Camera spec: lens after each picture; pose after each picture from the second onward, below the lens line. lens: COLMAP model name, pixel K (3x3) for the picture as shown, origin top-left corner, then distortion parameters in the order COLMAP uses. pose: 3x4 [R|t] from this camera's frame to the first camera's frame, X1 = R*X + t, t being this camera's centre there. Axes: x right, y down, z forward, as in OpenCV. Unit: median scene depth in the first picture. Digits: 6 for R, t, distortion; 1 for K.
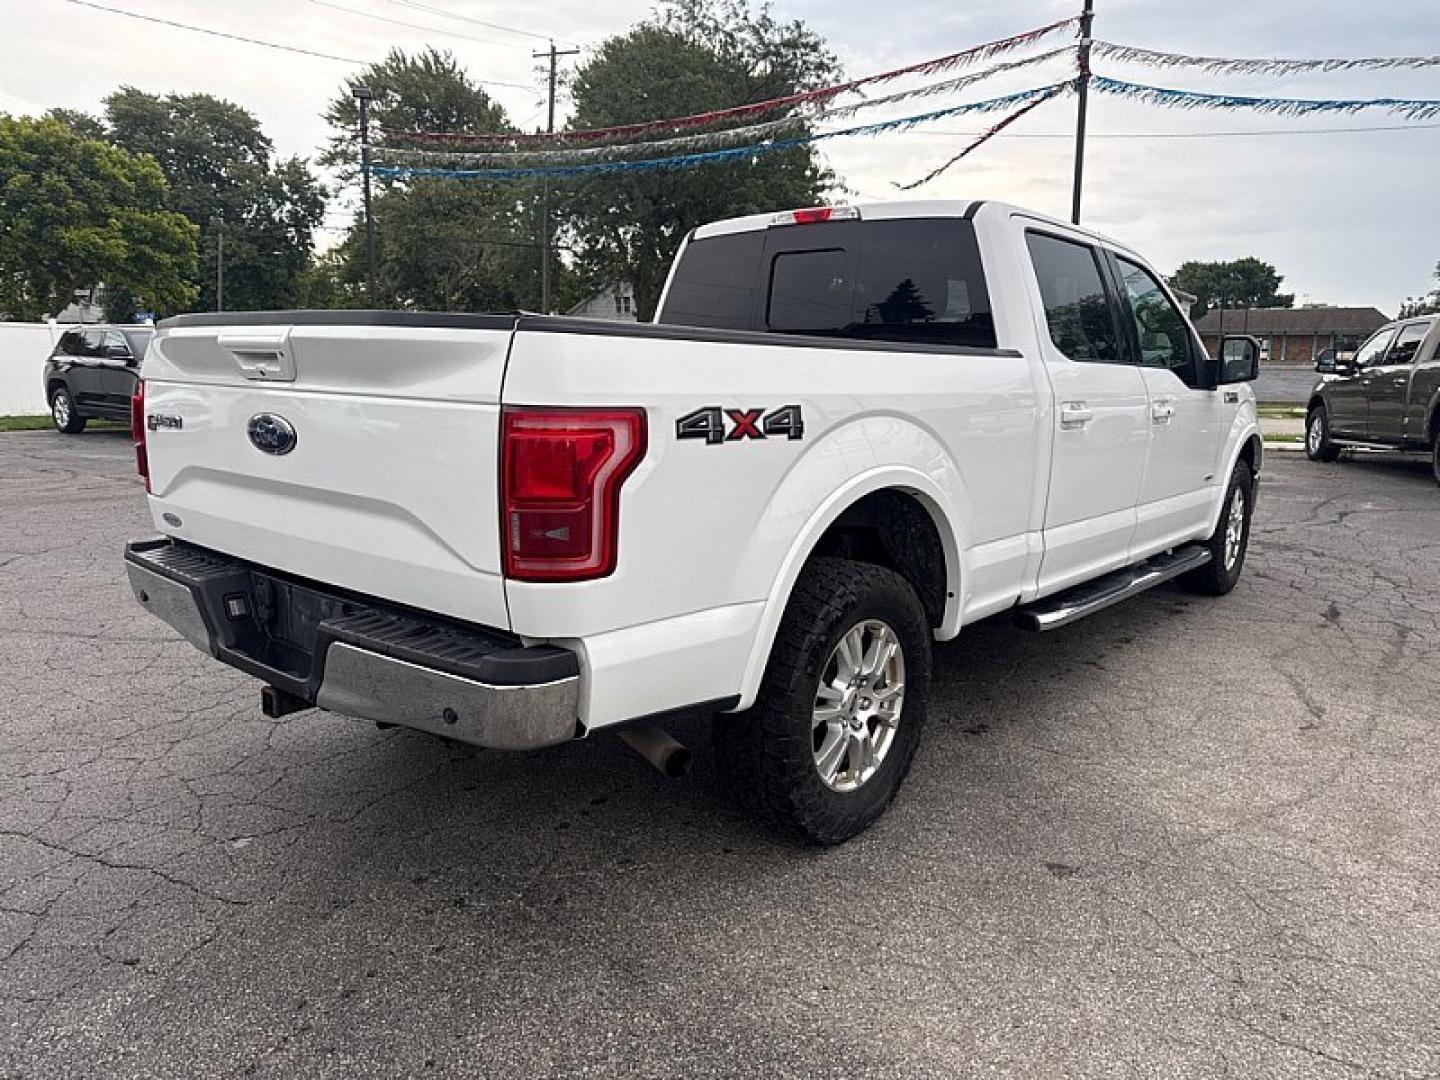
lens RADIAL K [[1023.0, 0, 733.1], [0, 1023.0, 537.8], [0, 0, 1]] dist [0.031574, -0.036875]
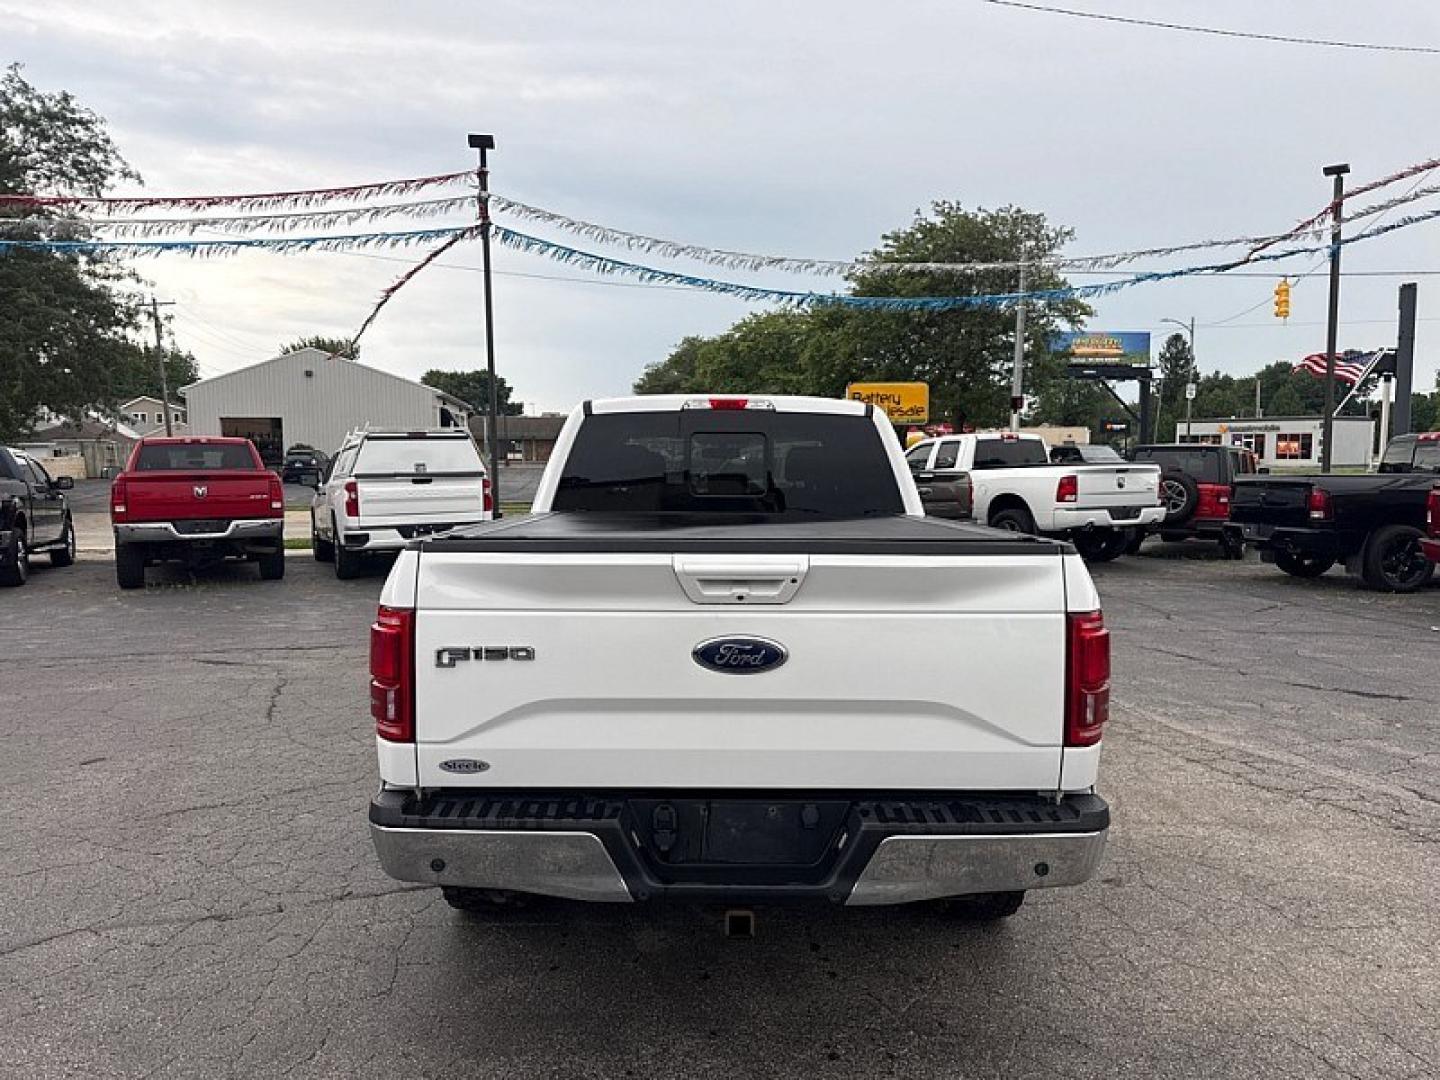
lens RADIAL K [[1023.0, 0, 715.1], [0, 1023.0, 528.6], [0, 0, 1]] dist [0.031574, -0.036875]
pose [[0.764618, -0.054345, 0.642188, -0.198639], [0.119155, 0.991180, -0.057993, -0.030270], [-0.633372, 0.120863, 0.764350, 0.038013]]
